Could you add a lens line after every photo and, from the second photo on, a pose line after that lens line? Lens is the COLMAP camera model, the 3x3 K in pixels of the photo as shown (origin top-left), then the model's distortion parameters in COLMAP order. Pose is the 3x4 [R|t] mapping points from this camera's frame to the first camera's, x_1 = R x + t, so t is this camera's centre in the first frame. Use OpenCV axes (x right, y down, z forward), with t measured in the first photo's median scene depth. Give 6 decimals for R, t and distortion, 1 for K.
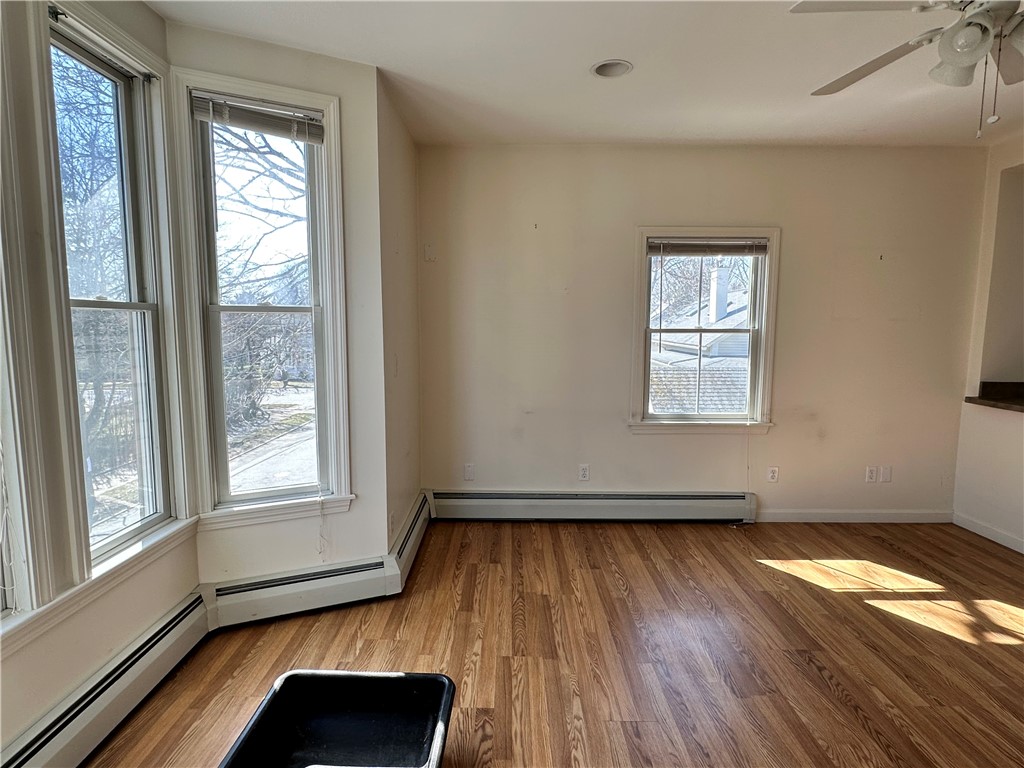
lens RADIAL K [[550.0, 0, 511.6], [0, 550.0, 386.6], [0, 0, 1]] dist [-0.000497, 0.001003]
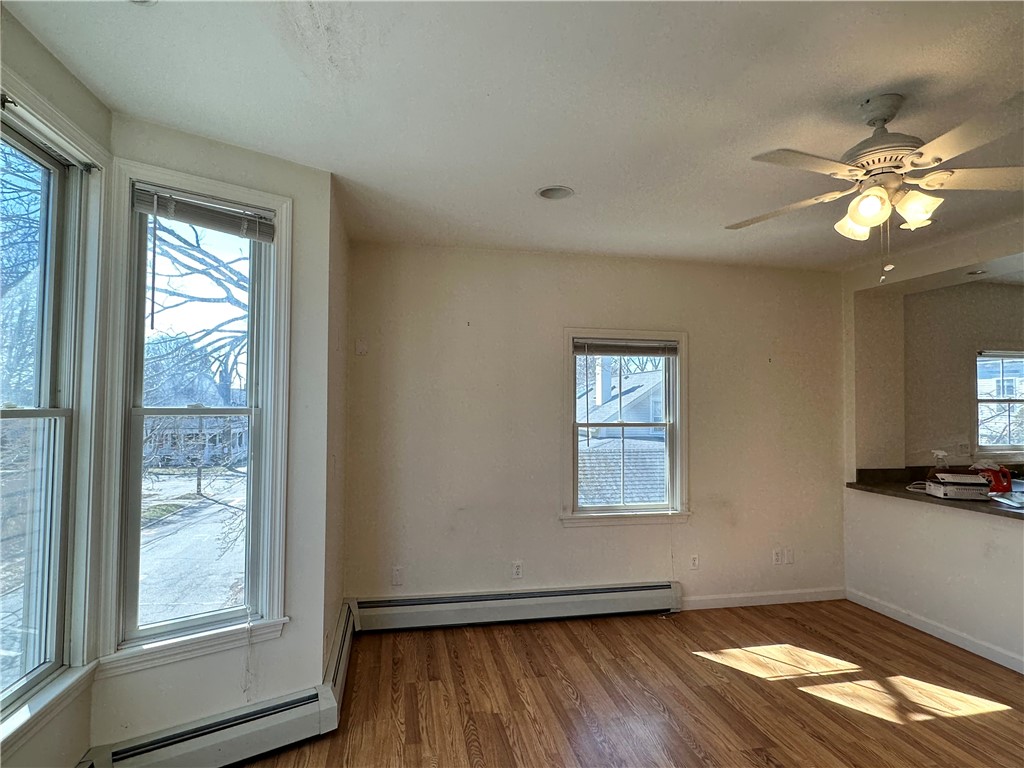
lens RADIAL K [[550.0, 0, 508.5], [0, 550.0, 387.1], [0, 0, 1]] dist [-0.000497, 0.001003]
pose [[0.980585, 0.009783, 0.195848, -0.101466], [0.018303, 0.989828, -0.141085, -0.036087], [-0.195236, 0.141931, 0.970432, 0.009971]]
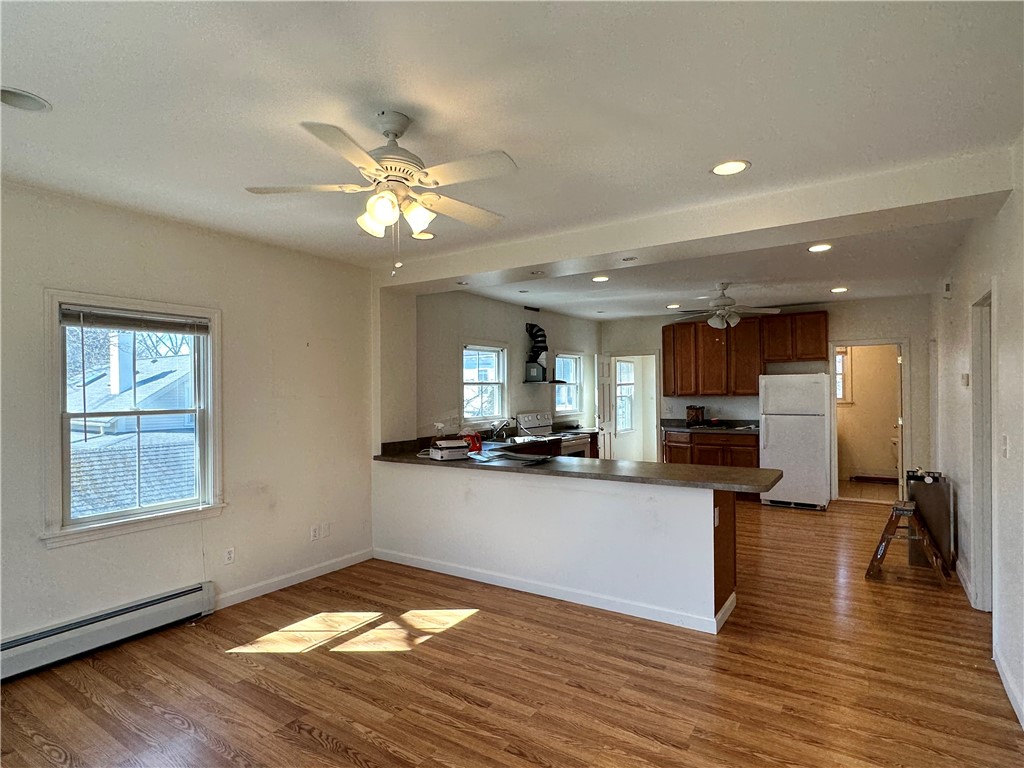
lens RADIAL K [[550.0, 0, 511.5], [0, 550.0, 390.0], [0, 0, 1]] dist [-0.000497, 0.001003]
pose [[0.555511, -0.006530, 0.831483, -0.076219], [0.104596, 0.992575, -0.062085, -0.025939], [-0.824904, 0.121458, 0.552069, 0.010253]]
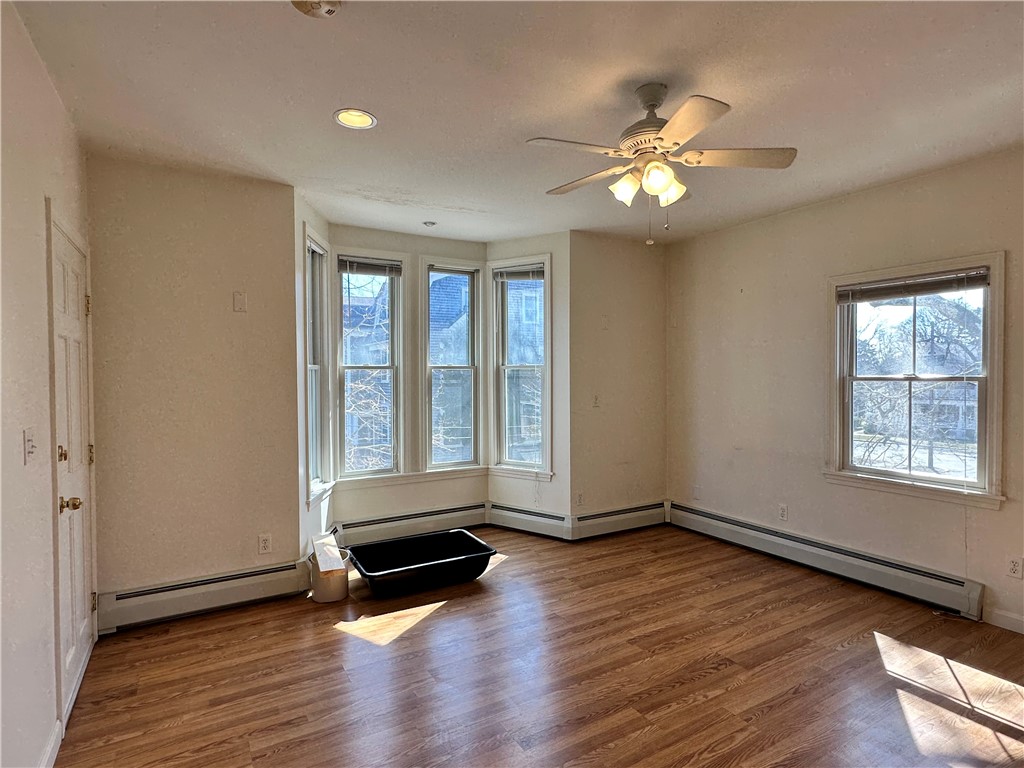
lens RADIAL K [[550.0, 0, 507.3], [0, 550.0, 382.5], [0, 0, 1]] dist [-0.000497, 0.001003]
pose [[0.500455, 0.006281, -0.865740, 1.014423], [-0.090005, 0.994933, -0.044811, 0.004664], [0.861071, 0.100347, 0.498484, -0.009217]]
